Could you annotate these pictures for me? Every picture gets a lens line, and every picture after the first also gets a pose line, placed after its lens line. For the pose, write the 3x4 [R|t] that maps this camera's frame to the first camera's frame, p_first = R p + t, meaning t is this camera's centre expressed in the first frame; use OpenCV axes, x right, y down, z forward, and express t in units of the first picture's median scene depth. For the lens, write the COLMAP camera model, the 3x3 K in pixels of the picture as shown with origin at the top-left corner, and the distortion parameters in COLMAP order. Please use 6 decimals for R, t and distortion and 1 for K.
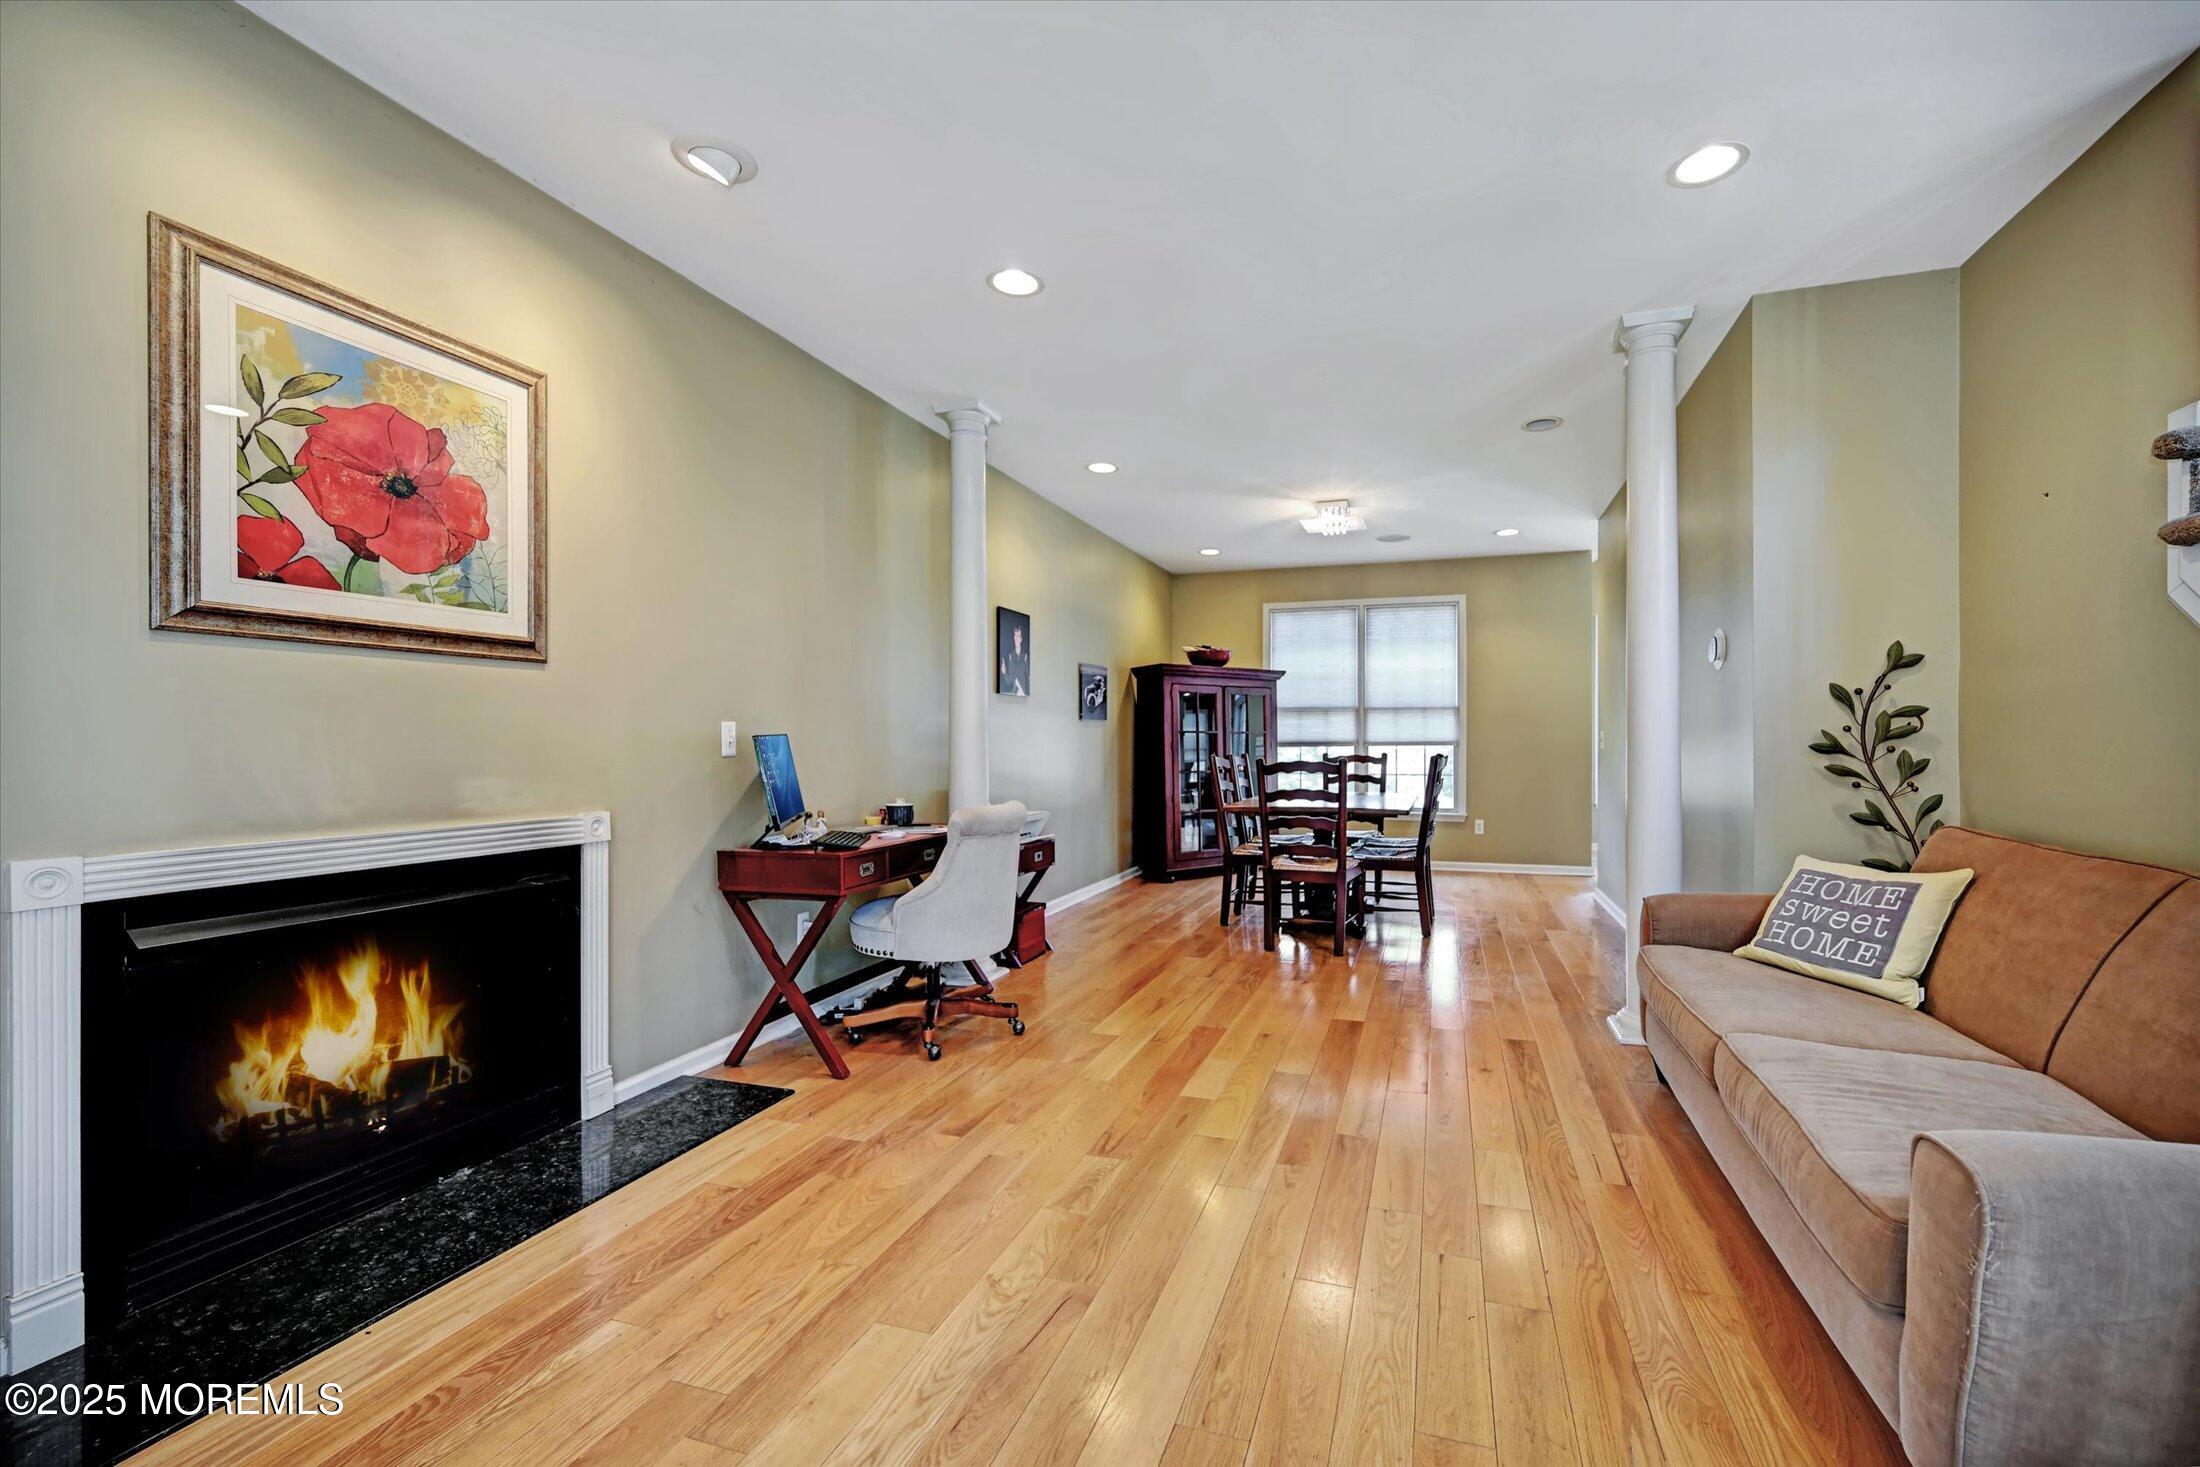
lens RADIAL K [[886.6, 0, 1138.4], [0, 886.6, 753.1], [0, 0, 1]] dist [-0.001537, -0.000087]
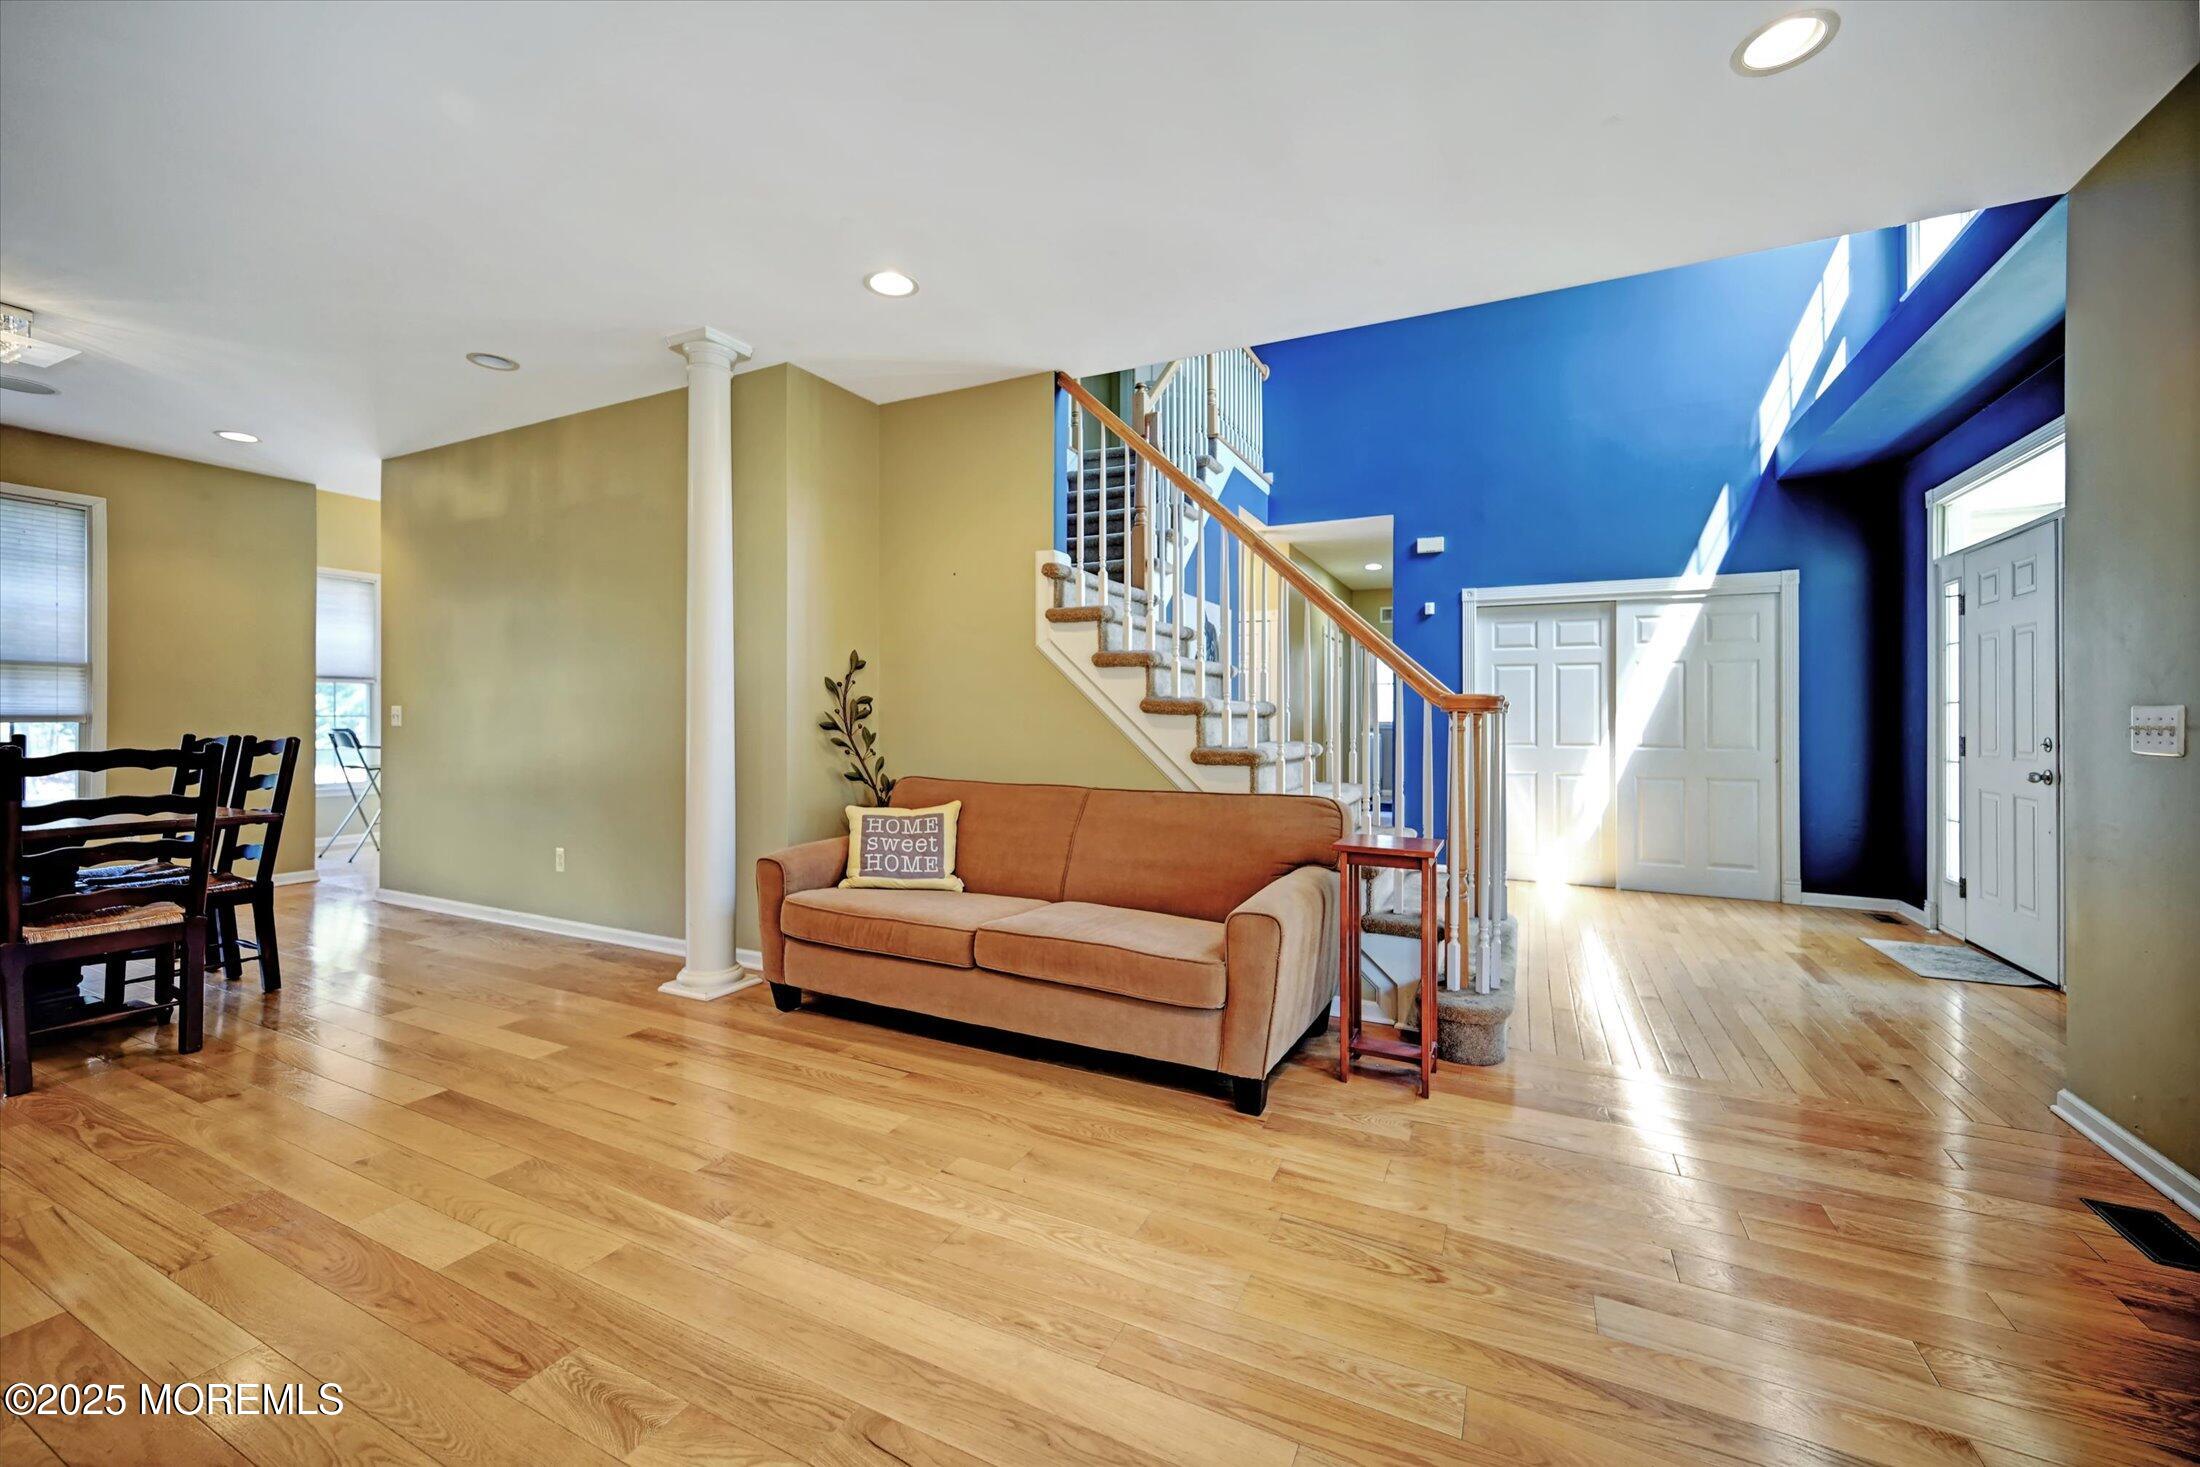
lens RADIAL K [[886.6, 0, 1093.8], [0, 886.6, 723.8], [0, 0, 1]] dist [-0.001537, -0.000087]
pose [[0.149929, -0.002458, 0.988694, -0.314245], [0.007754, 0.999969, 0.001310, -0.004381], [-0.988666, 0.007470, 0.149943, 0.262162]]
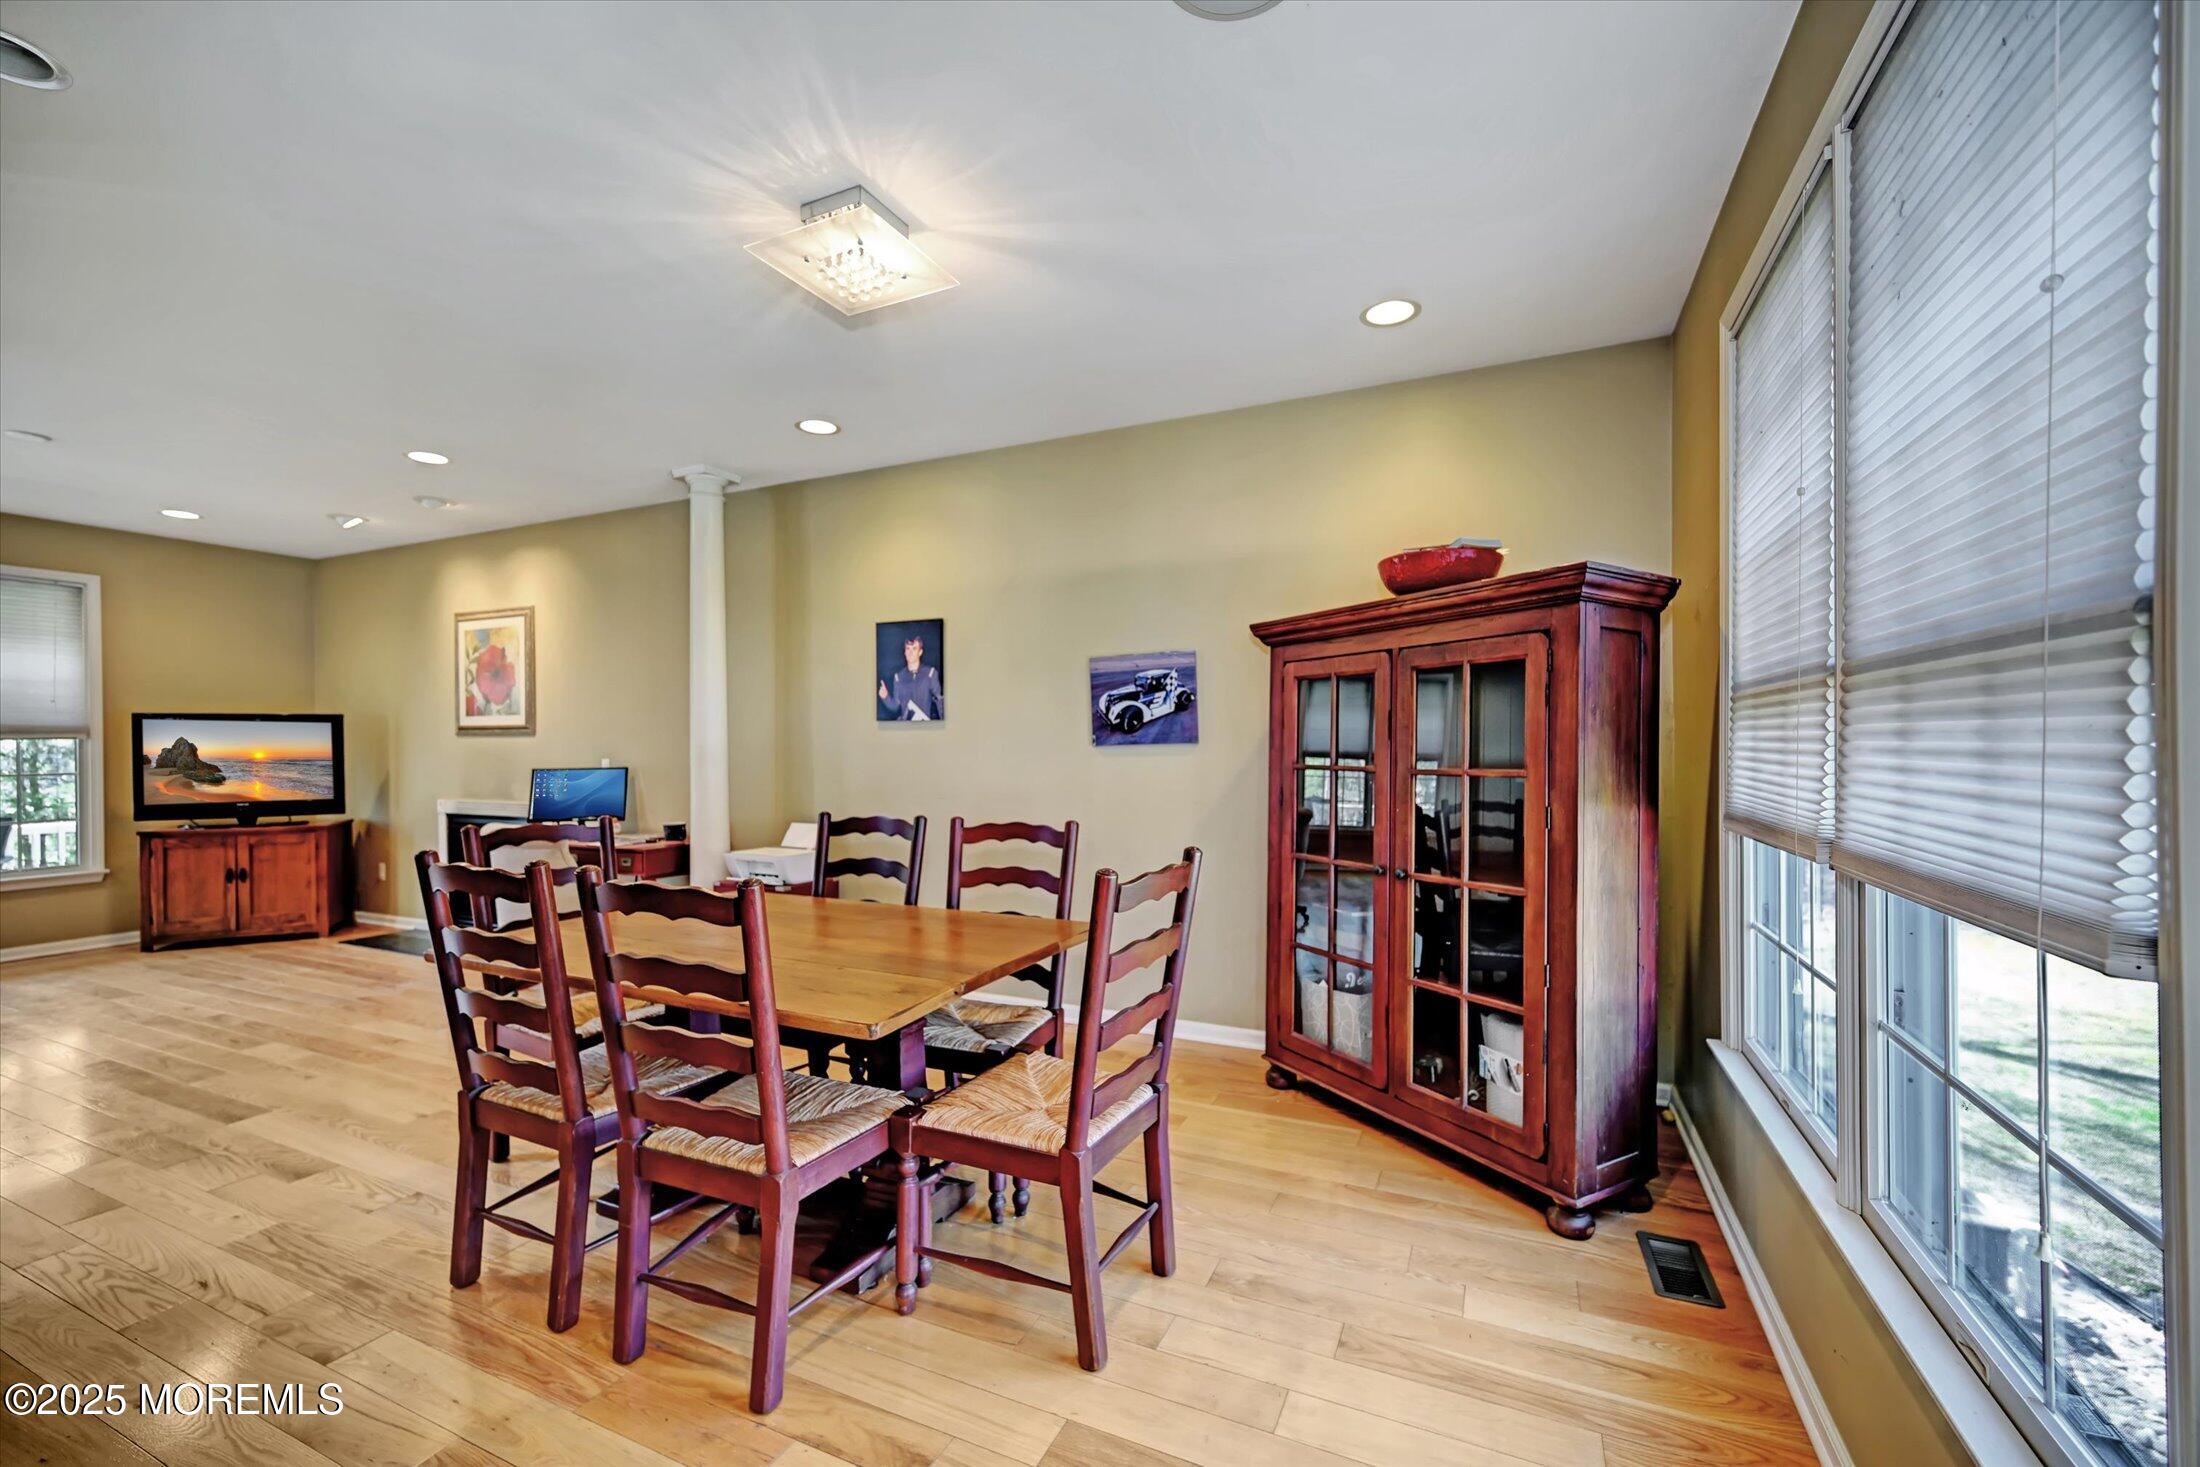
lens RADIAL K [[886.6, 0, 1112.0], [0, 886.6, 741.1], [0, 0, 1]] dist [-0.001537, -0.000087]
pose [[-0.095796, -0.011194, -0.995338, 0.812154], [-0.016064, 0.999824, -0.009698, -0.049972], [0.995271, 0.015060, -0.095958, 1.535107]]
